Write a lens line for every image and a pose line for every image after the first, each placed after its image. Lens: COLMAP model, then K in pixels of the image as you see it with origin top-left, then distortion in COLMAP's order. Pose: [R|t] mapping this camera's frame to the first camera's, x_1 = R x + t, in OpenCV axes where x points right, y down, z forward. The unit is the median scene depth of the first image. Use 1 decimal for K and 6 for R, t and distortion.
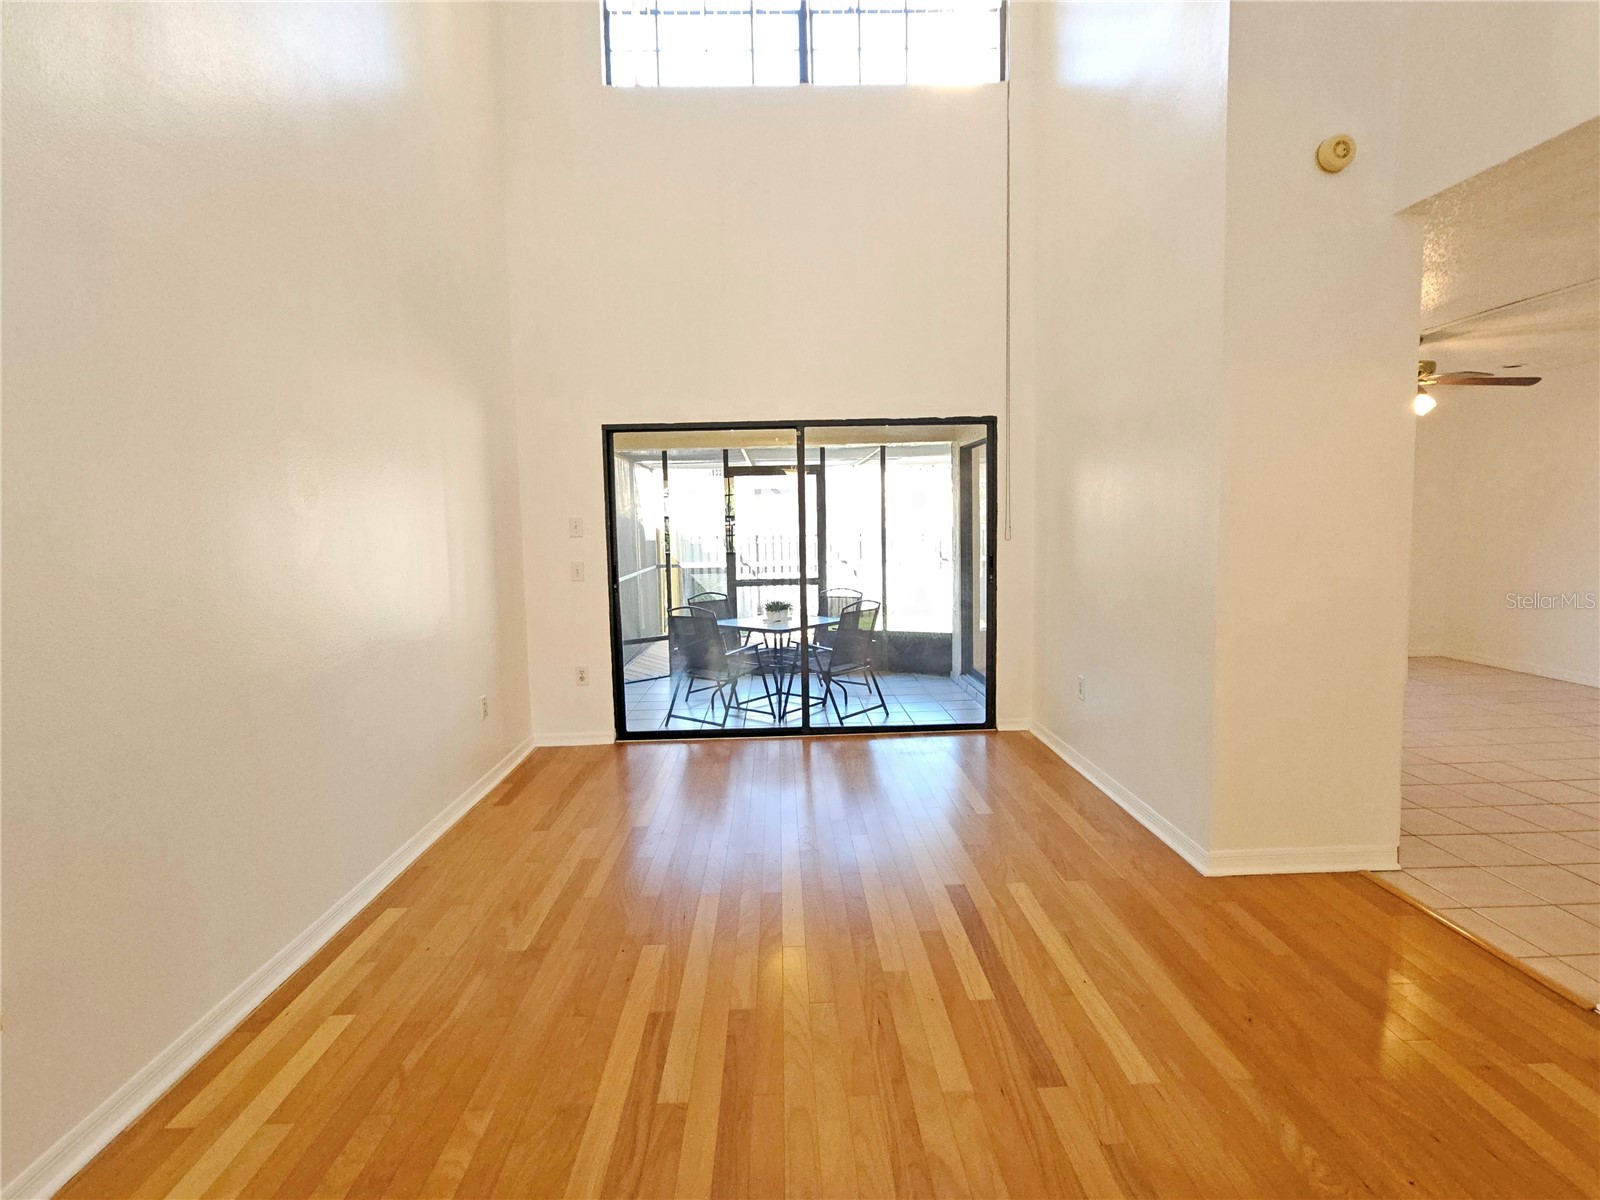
lens RADIAL K [[784.3, 0, 800.0], [0, 784.3, 600.0], [0, 0, 1]] dist [-0.002753, 0.000292]
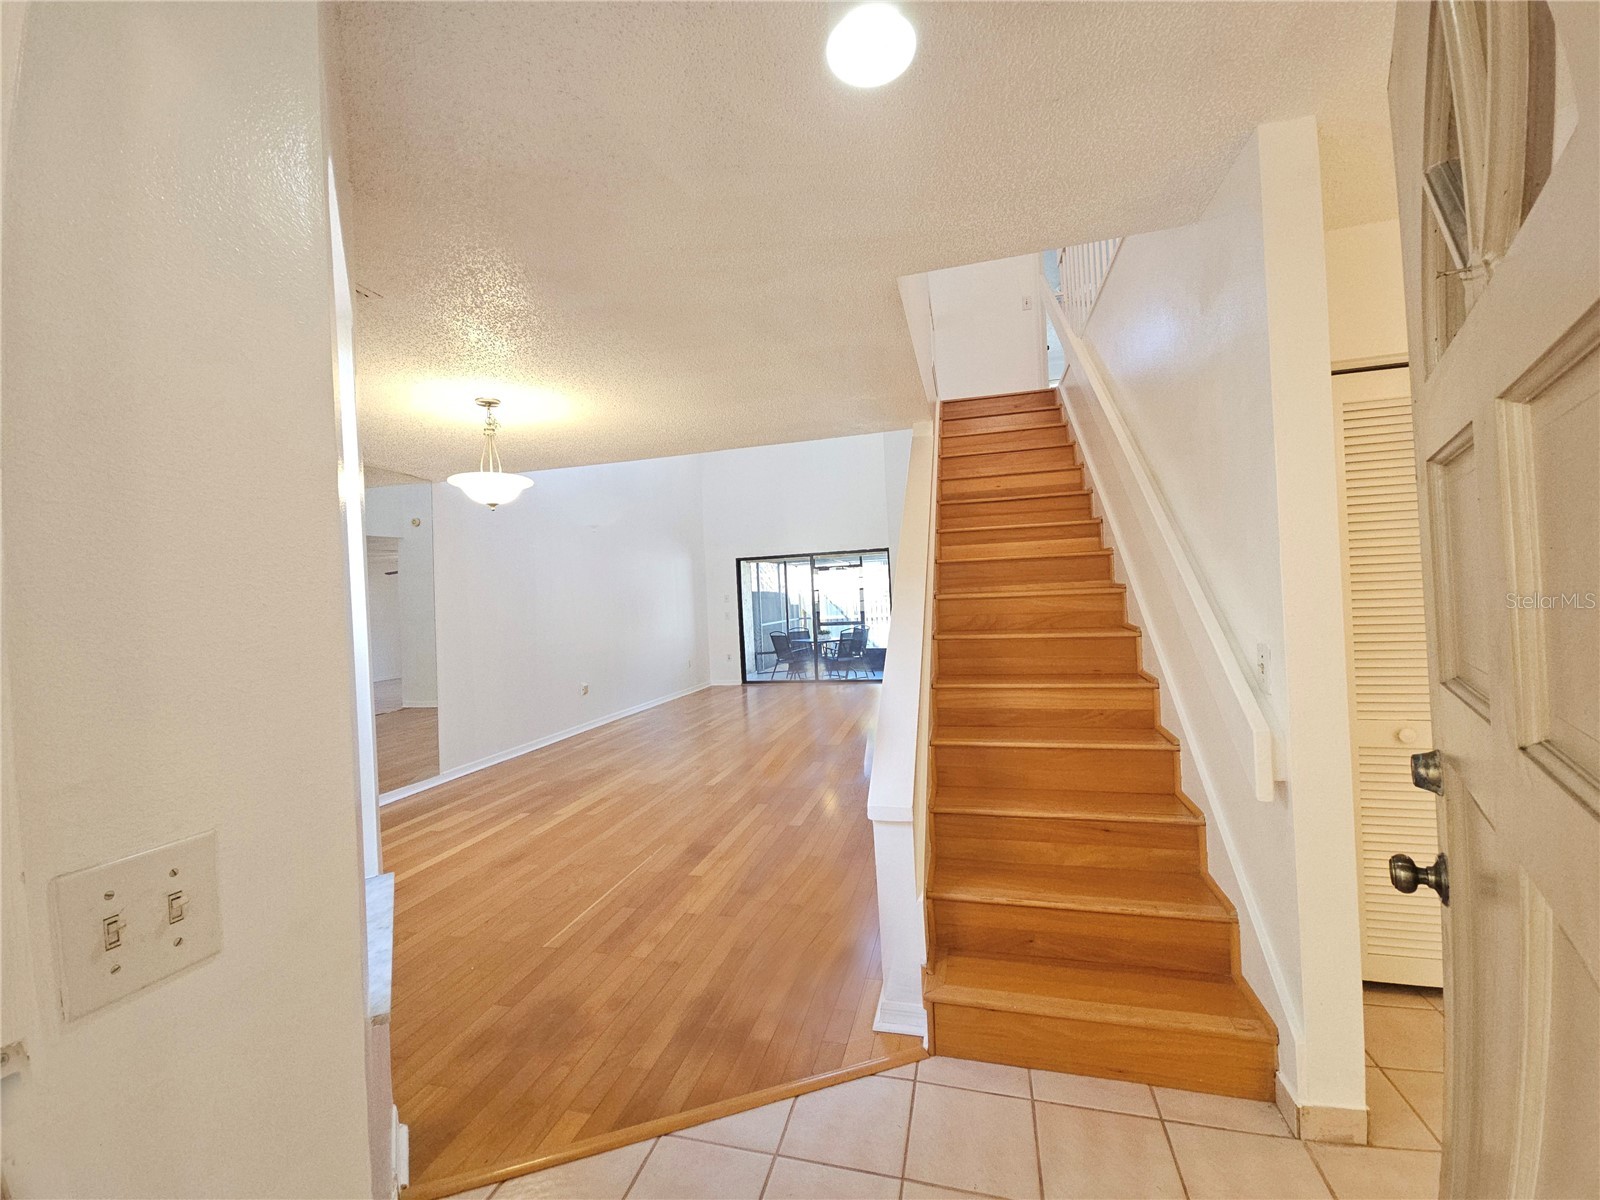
lens RADIAL K [[645.1, 0, 800.1], [0, 645.1, 592.8], [0, 0, 1]] dist [0.000572, 0.000070]
pose [[0.958262, -0.025683, -0.284735, 0.530606], [-0.001989, 0.995334, -0.096472, 0.089859], [0.285884, 0.093011, 0.953740, -0.918843]]
